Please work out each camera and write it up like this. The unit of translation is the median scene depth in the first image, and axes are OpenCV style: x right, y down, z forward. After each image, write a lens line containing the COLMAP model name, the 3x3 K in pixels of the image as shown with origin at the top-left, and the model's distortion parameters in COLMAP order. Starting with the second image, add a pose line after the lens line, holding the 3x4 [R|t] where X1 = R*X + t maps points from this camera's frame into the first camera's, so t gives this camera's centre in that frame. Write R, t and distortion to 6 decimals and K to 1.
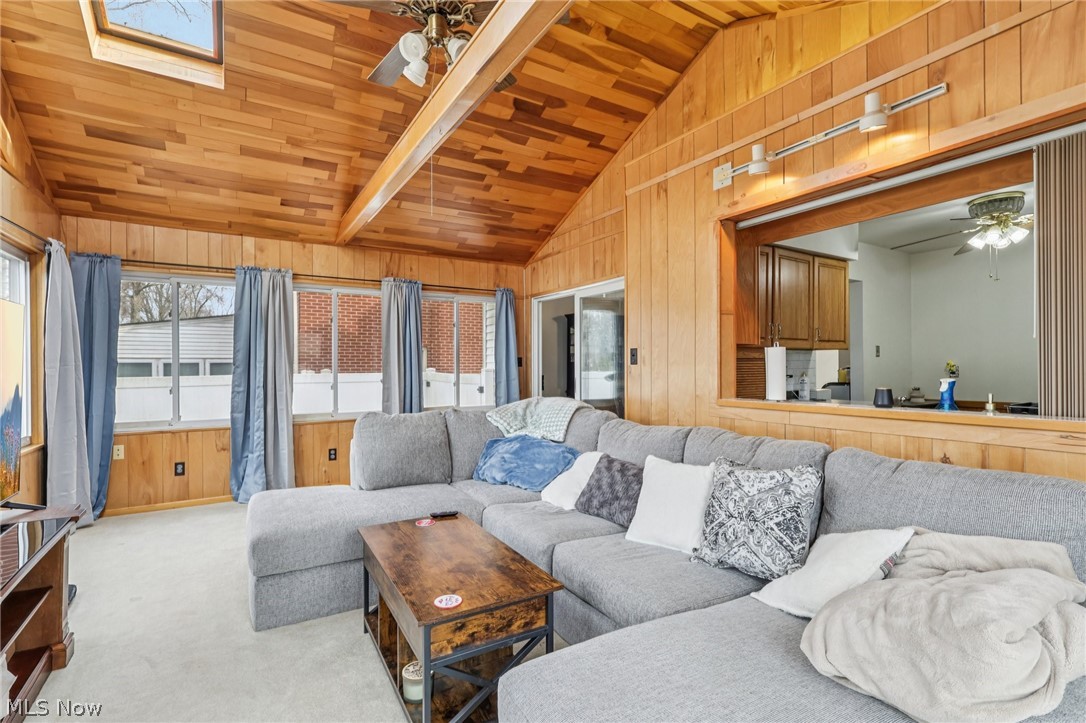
lens RADIAL K [[505.8, 0, 543.4], [0, 505.8, 363.9], [0, 0, 1]] dist [-0.003965, 0.003780]
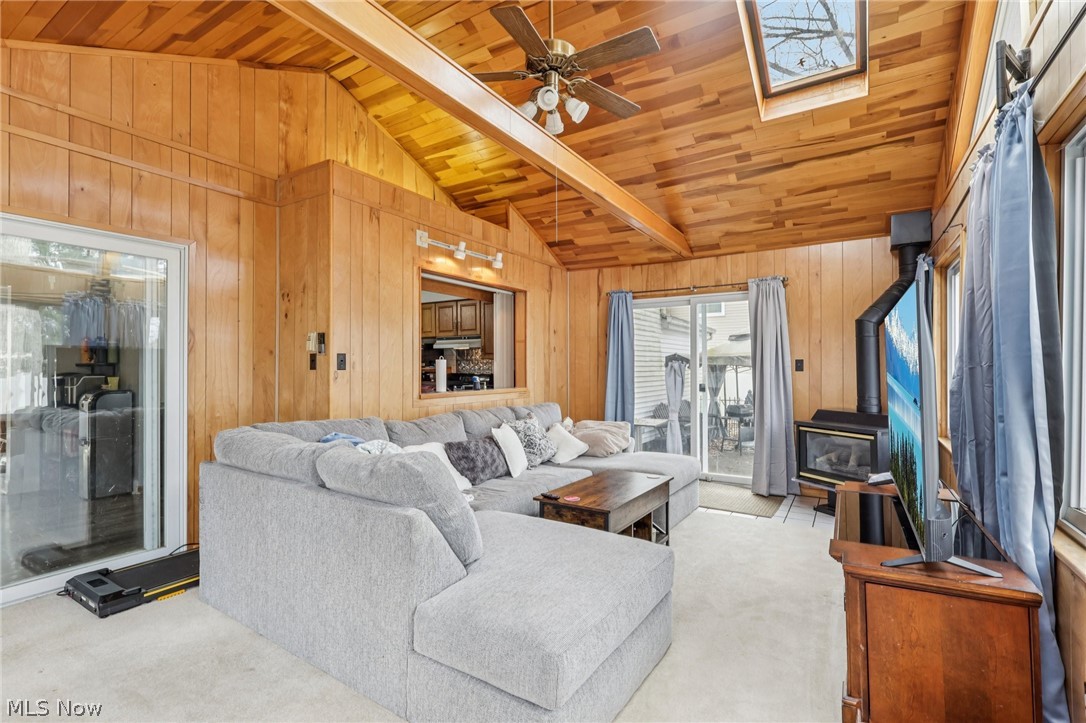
lens RADIAL K [[505.8, 0, 542.7], [0, 505.8, 363.7], [0, 0, 1]] dist [-0.003965, 0.003780]
pose [[-0.447510, 0.020780, 0.894037, -0.987847], [0.003987, 0.999766, -0.021242, 0.013028], [-0.894270, -0.005941, -0.447489, 1.229914]]
